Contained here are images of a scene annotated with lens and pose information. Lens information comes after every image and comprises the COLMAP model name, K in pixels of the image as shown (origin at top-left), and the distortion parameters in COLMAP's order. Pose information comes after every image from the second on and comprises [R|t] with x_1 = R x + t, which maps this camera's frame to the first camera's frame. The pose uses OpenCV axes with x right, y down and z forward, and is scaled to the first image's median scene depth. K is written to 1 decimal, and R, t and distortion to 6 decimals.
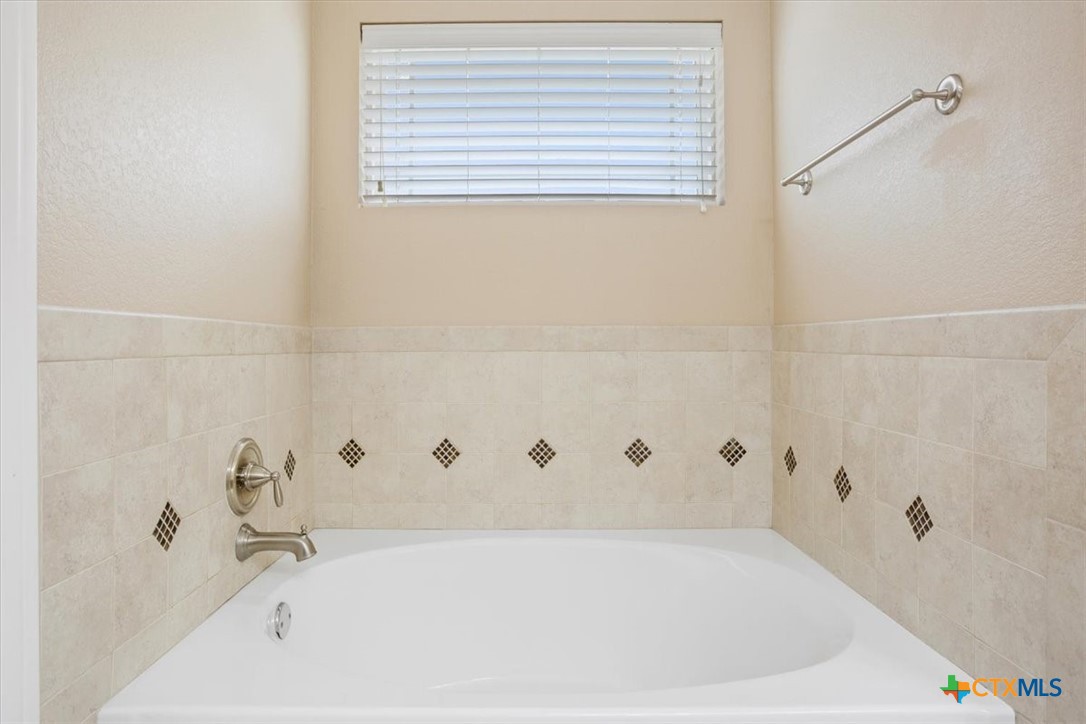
lens RADIAL K [[656.9, 0, 545.3], [0, 656.9, 339.6], [0, 0, 1]] dist [-0.078014, 0.002927]
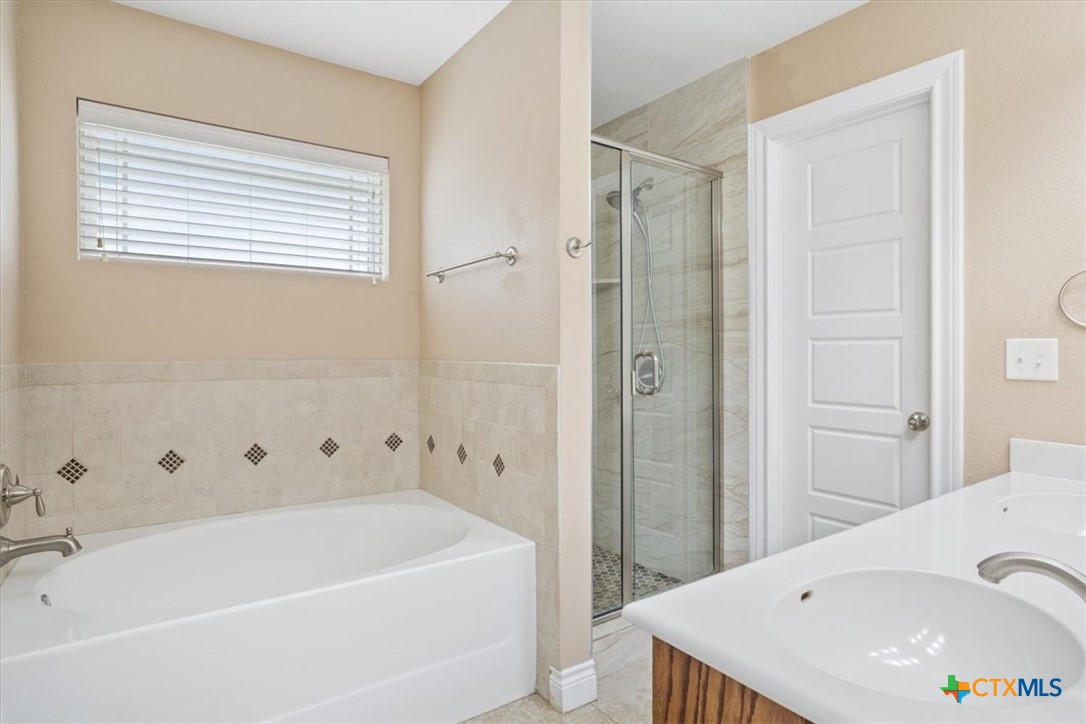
lens RADIAL K [[594.5, 0, 539.0], [0, 594.5, 358.6], [0, 0, 1]] dist [-0.005656, 0.000513]
pose [[0.845370, -0.009814, 0.534090, -0.167079], [-0.000180, 0.999826, 0.018656, -0.049150], [-0.534181, -0.015867, 0.845221, -0.359130]]
